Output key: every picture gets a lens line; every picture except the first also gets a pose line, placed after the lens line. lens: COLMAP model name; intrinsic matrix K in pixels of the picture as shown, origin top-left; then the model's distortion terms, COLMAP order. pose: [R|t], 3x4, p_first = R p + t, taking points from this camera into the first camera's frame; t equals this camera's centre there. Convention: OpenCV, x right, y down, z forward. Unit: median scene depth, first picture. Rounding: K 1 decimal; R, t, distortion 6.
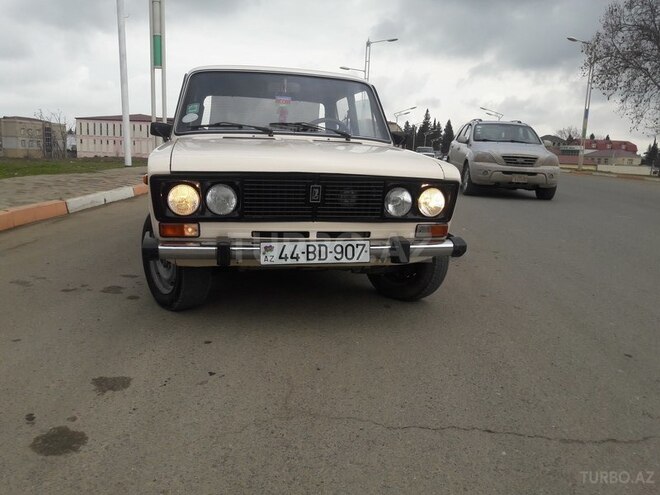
lens RADIAL K [[559.6, 0, 330.0], [0, 559.6, 247.5], [0, 0, 1]] dist [0.013094, 0.005209]
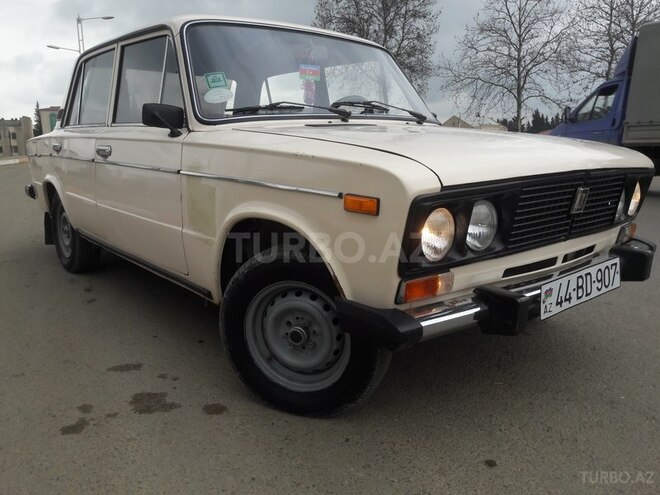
lens RADIAL K [[559.6, 0, 330.0], [0, 559.6, 247.5], [0, 0, 1]] dist [0.013094, 0.005209]
pose [[0.874226, -0.134050, 0.466647, -0.602106], [0.123831, 0.990905, 0.052662, -0.110731], [-0.469463, 0.011746, 0.882874, 0.530983]]
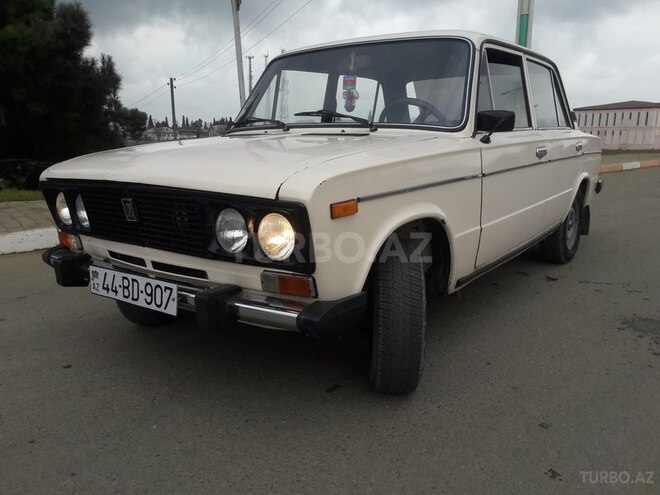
lens RADIAL K [[567.5, 0, 330.4], [0, 567.5, 233.6], [0, 0, 1]] dist [0.004956, 0.001915]
pose [[0.656507, 0.097056, -0.748050, 0.701322], [-0.105331, 0.993767, 0.036496, -0.118371], [0.746930, 0.054833, 0.662638, 0.683288]]
